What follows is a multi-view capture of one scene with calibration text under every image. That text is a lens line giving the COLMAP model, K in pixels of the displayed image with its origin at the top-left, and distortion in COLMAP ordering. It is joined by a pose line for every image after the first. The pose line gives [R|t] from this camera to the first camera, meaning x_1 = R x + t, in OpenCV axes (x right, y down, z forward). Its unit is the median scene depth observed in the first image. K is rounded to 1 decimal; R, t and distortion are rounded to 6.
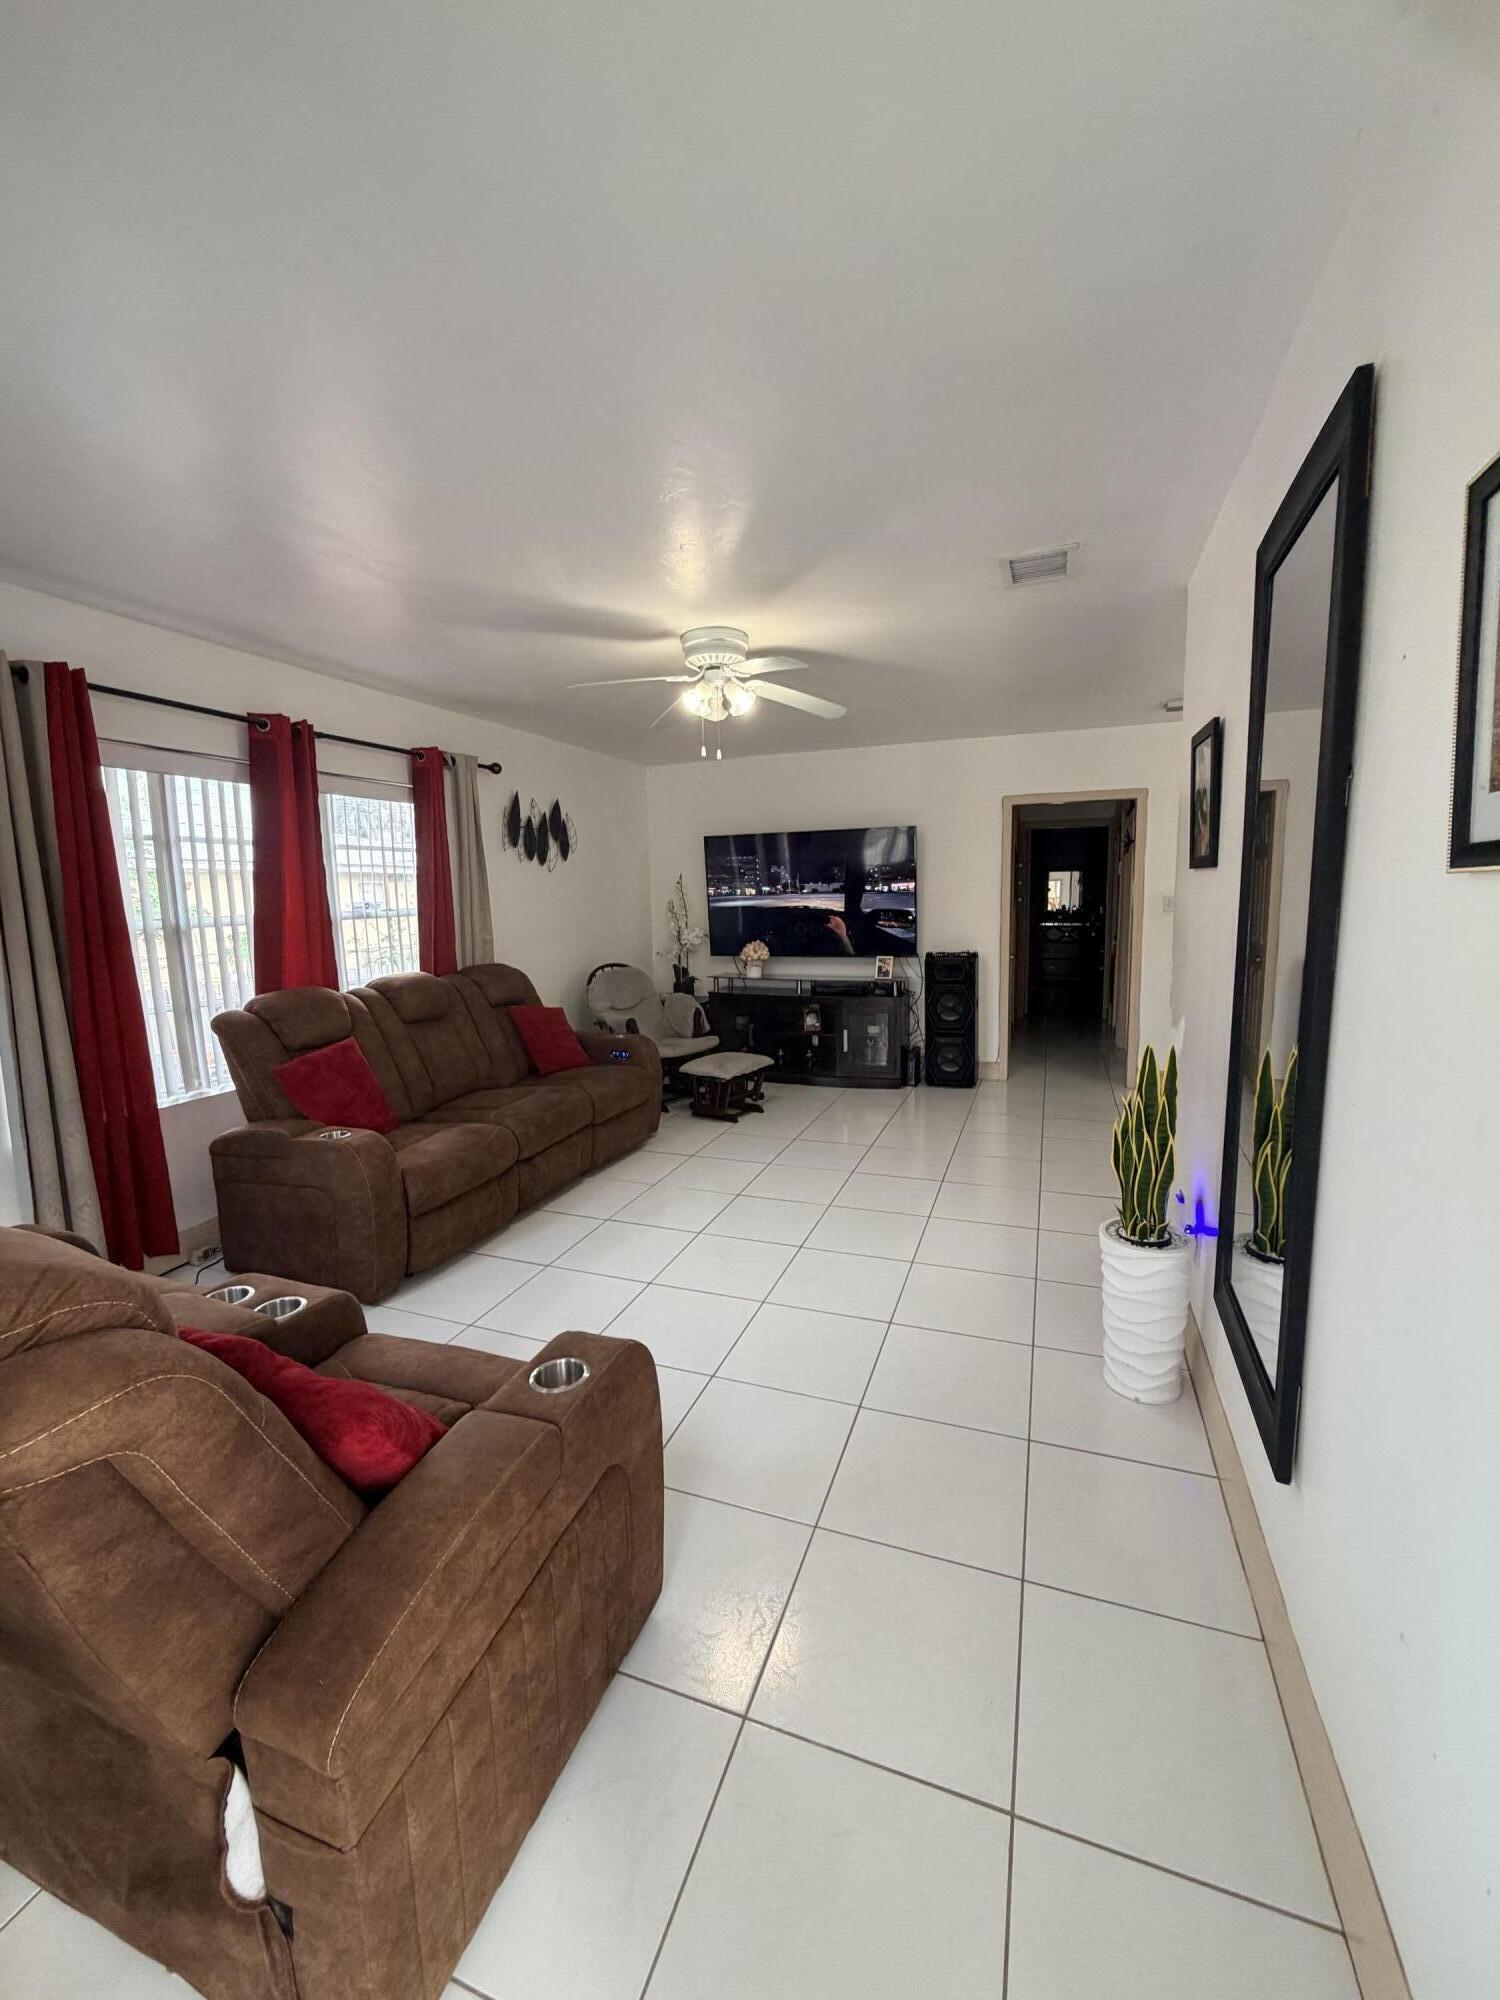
lens RADIAL K [[797.9, 0, 750.0], [0, 797.9, 1000.0], [0, 0, 1]] dist [-0.000579, 0.000139]
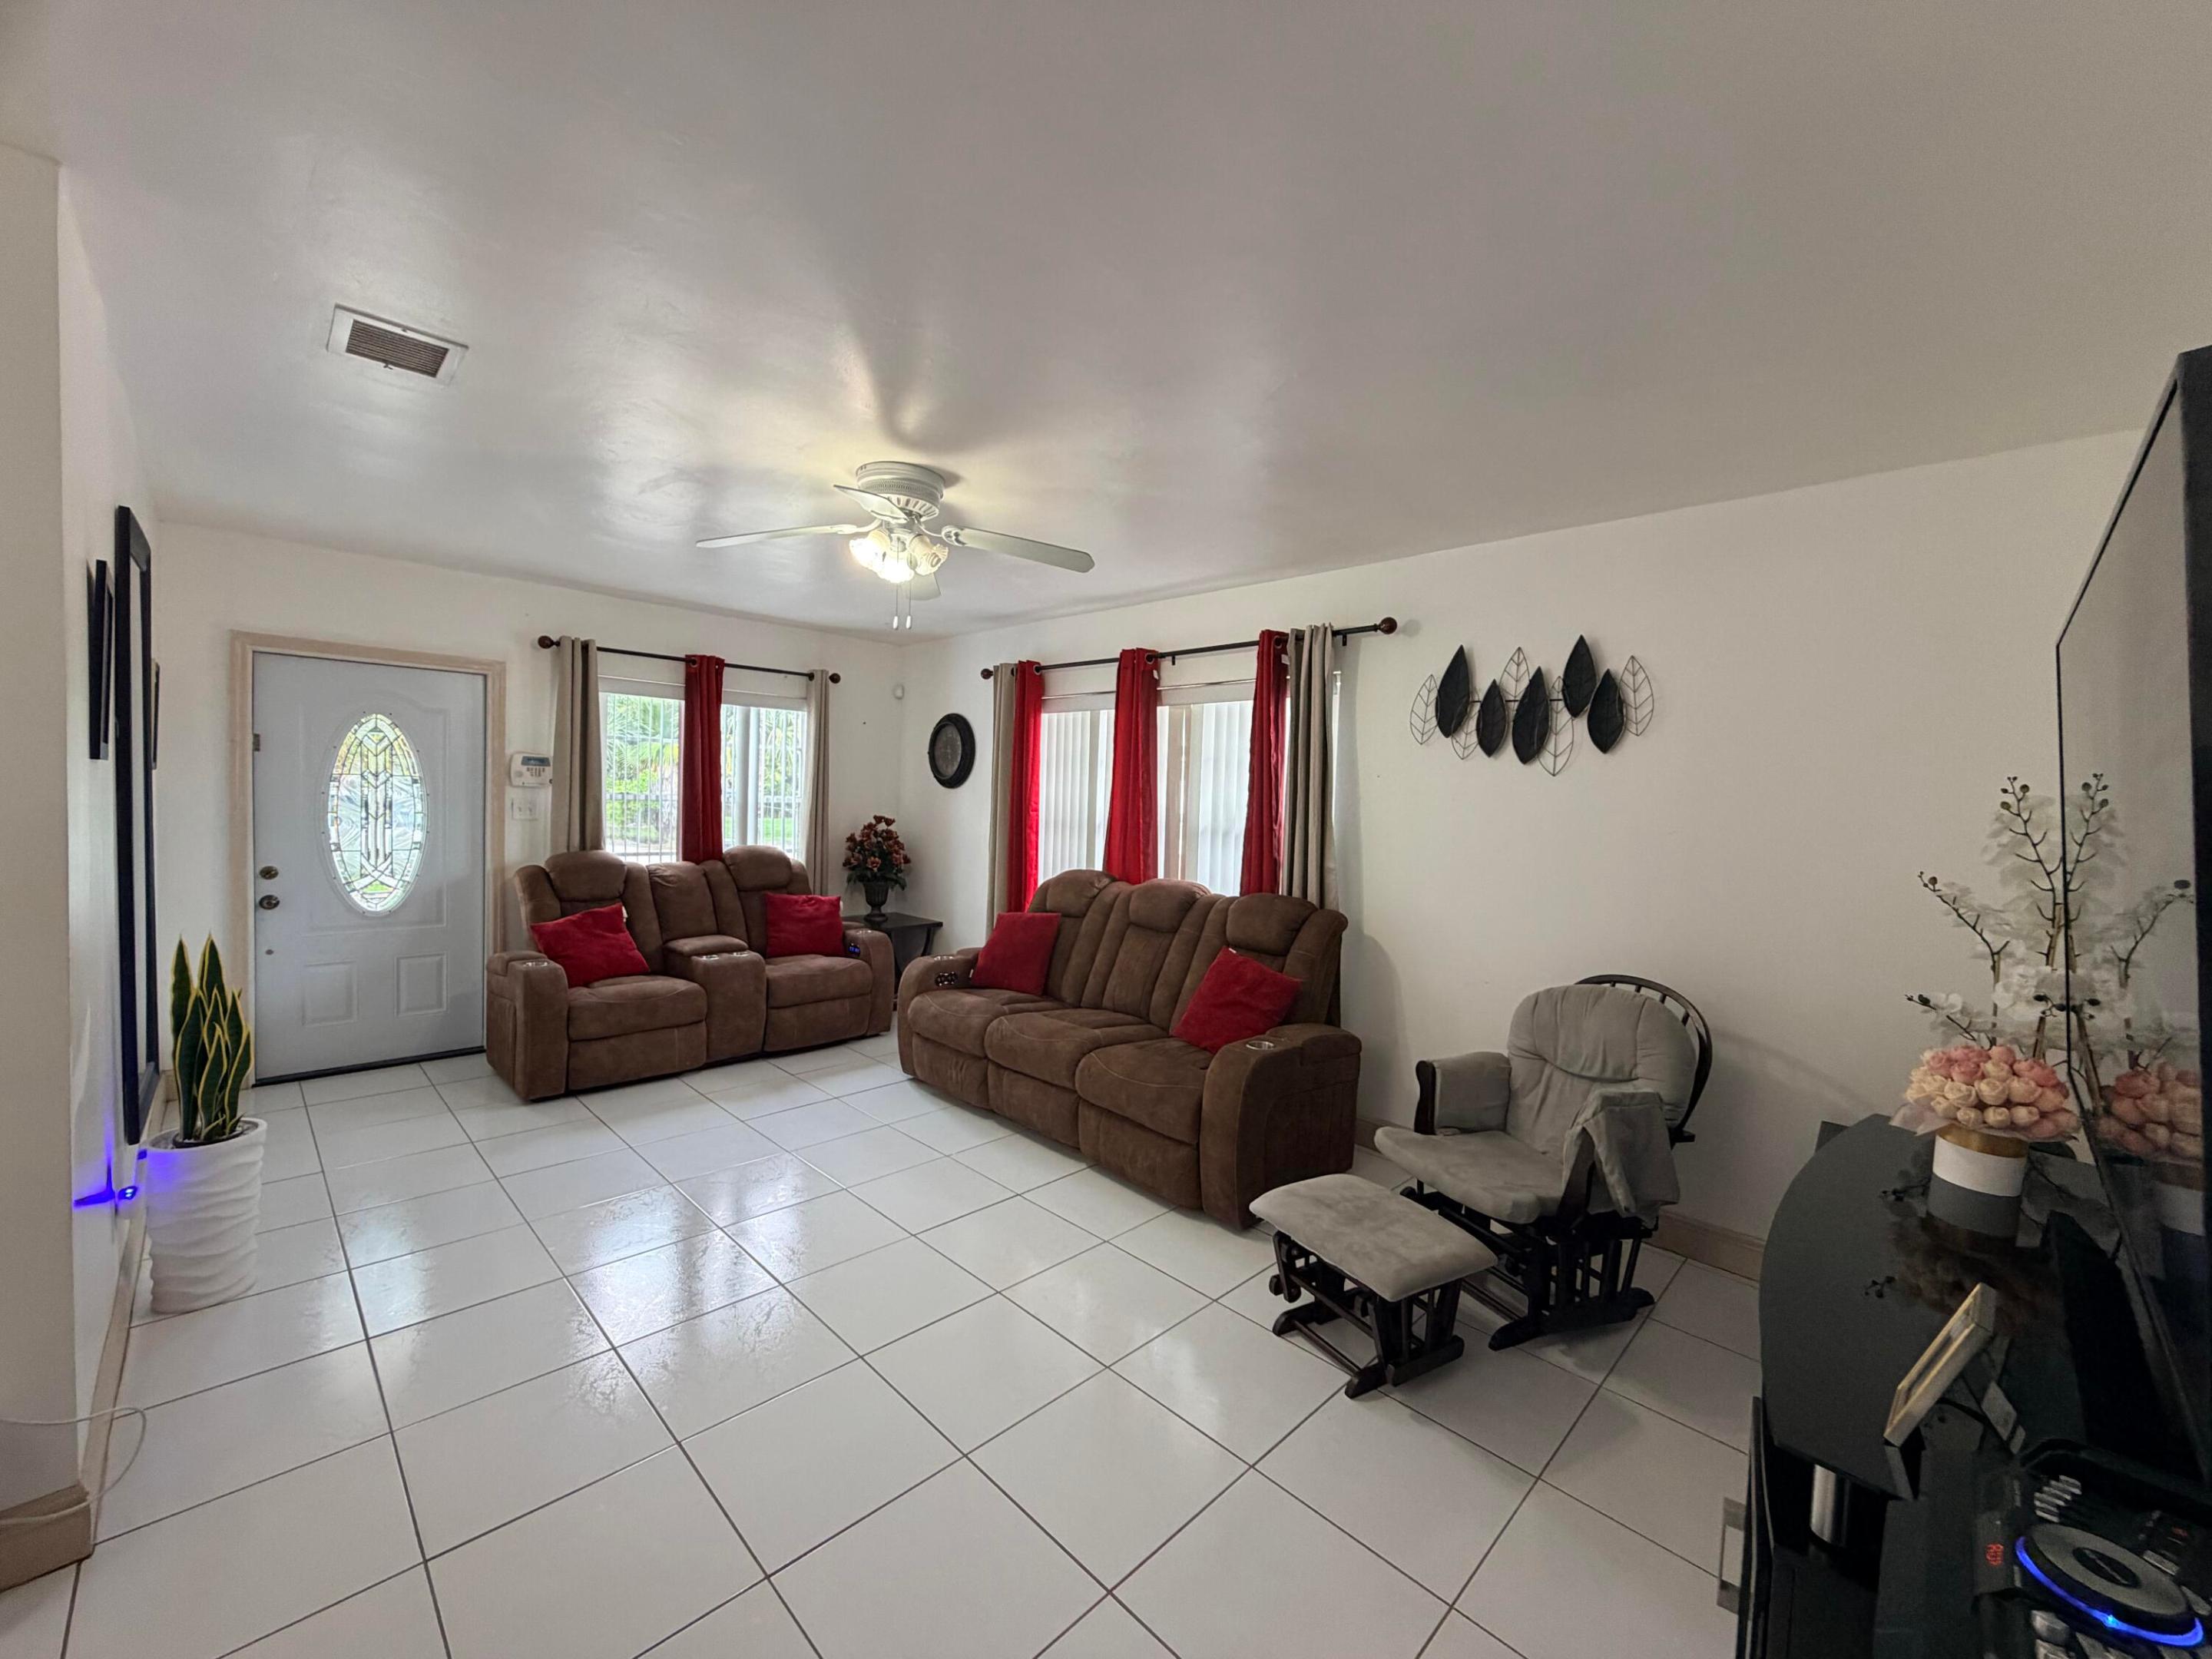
lens RADIAL K [[882.4, 0, 1106.0], [0, 882.4, 829.5], [0, 0, 1]] dist [-0.000579, 0.000139]
pose [[-0.421928, 0.041108, -0.905697, 0.440609], [-0.149794, 0.982081, 0.114358, -0.157904], [0.894169, 0.183919, -0.408210, 1.045954]]
